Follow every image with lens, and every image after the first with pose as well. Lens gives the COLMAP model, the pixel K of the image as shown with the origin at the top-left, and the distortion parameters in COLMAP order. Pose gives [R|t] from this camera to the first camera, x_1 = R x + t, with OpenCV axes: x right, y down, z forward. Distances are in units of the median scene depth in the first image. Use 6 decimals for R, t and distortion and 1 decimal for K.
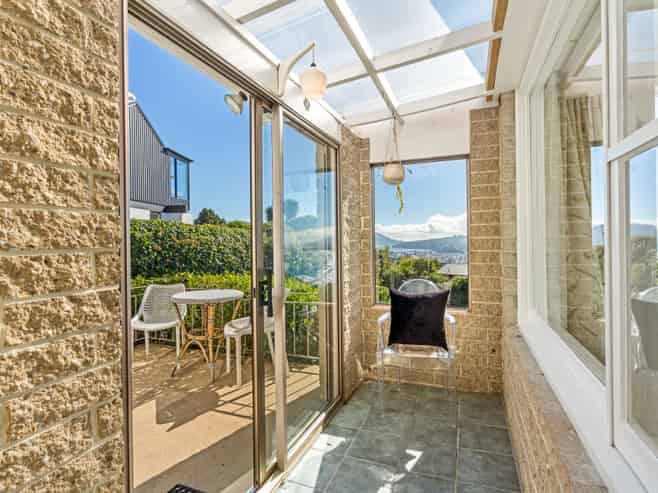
lens RADIAL K [[344.3, 0, 329.0], [0, 344.3, 246.5], [0, 0, 1]] dist [-0.001137, -0.000088]
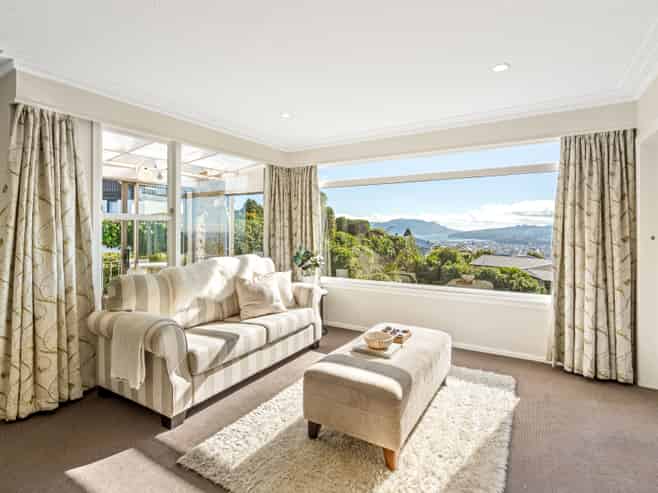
lens RADIAL K [[338.6, 0, 331.1], [0, 338.6, 232.3], [0, 0, 1]] dist [-0.001514, -0.000055]
pose [[0.989139, 0.018091, -0.145864, 1.055648], [-0.018938, 0.999811, -0.004417, -0.053521], [0.145757, 0.007132, 0.989295, -0.742873]]
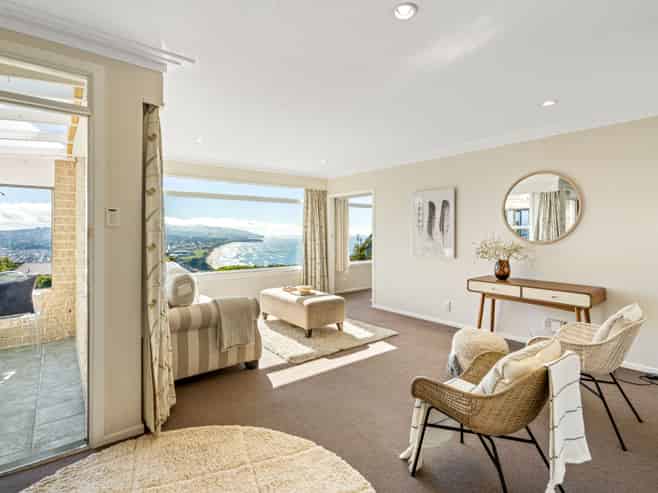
lens RADIAL K [[338.6, 0, 331.1], [0, 338.6, 232.3], [0, 0, 1]] dist [-0.001514, -0.000055]
pose [[0.484984, 0.021090, 0.874269, -0.311920], [0.002348, 0.999674, -0.025418, -0.022998], [-0.874520, 0.014380, 0.484777, -0.819322]]
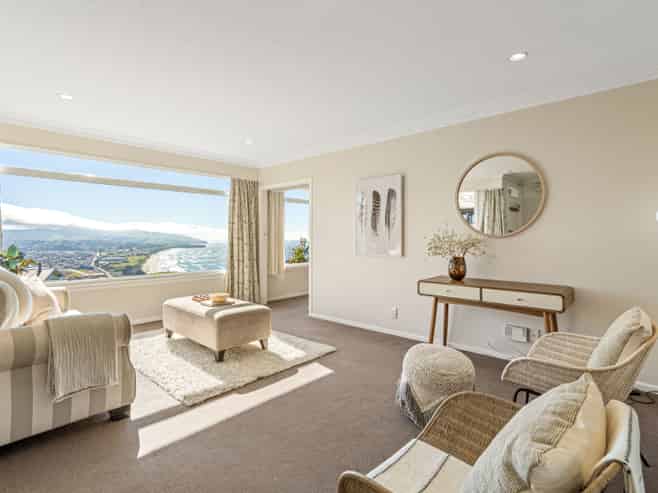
lens RADIAL K [[338.6, 0, 331.1], [0, 338.6, 232.3], [0, 0, 1]] dist [-0.001514, -0.000055]
pose [[0.342602, 0.035776, 0.938799, -0.007602], [0.006386, 0.999163, -0.040407, 0.016262], [-0.939459, 0.019839, 0.342087, -0.751299]]
